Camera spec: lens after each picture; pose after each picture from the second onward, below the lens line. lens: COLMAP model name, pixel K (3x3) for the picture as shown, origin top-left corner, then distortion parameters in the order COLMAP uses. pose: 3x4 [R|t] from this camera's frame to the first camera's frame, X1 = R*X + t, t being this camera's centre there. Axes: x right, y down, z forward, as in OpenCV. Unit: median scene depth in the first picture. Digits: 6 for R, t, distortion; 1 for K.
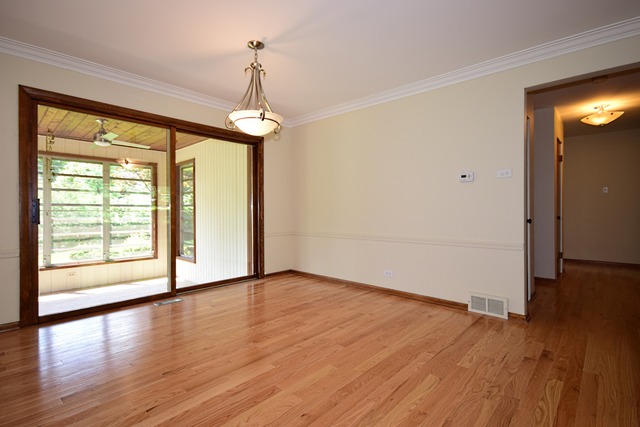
lens RADIAL K [[307.7, 0, 320.4], [0, 307.7, 211.6], [0, 0, 1]] dist [0.004498, 0.000720]
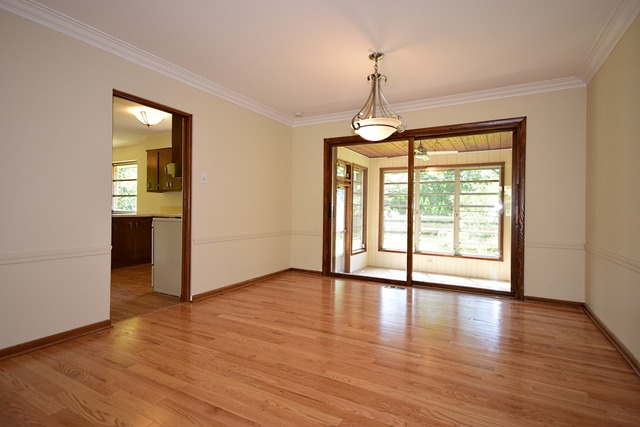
lens RADIAL K [[323.1, 0, 318.7], [0, 323.1, 212.6], [0, 0, 1]] dist [0.001582, 0.000139]
pose [[0.231307, 0.014204, -0.972777, 0.735814], [-0.014345, 0.999835, 0.011188, -0.006591], [0.972775, 0.011367, 0.231472, 0.480687]]
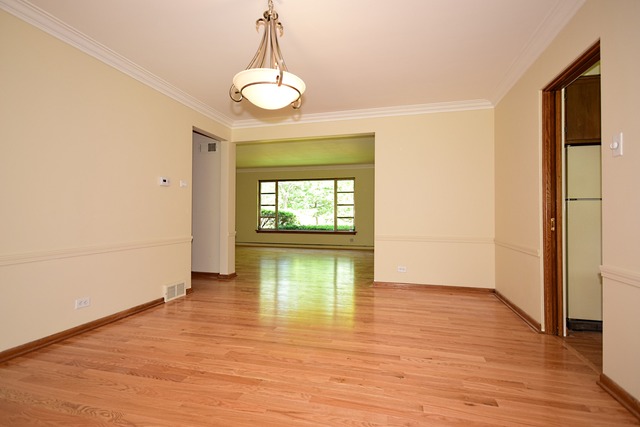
lens RADIAL K [[310.6, 0, 318.1], [0, 310.6, 204.0], [0, 0, 1]] dist [-0.000625, -0.000043]
pose [[-0.460646, 0.032727, 0.886980, -0.815737], [0.001821, 0.999353, -0.035928, 0.010219], [-0.887582, -0.014935, -0.460407, 1.086556]]
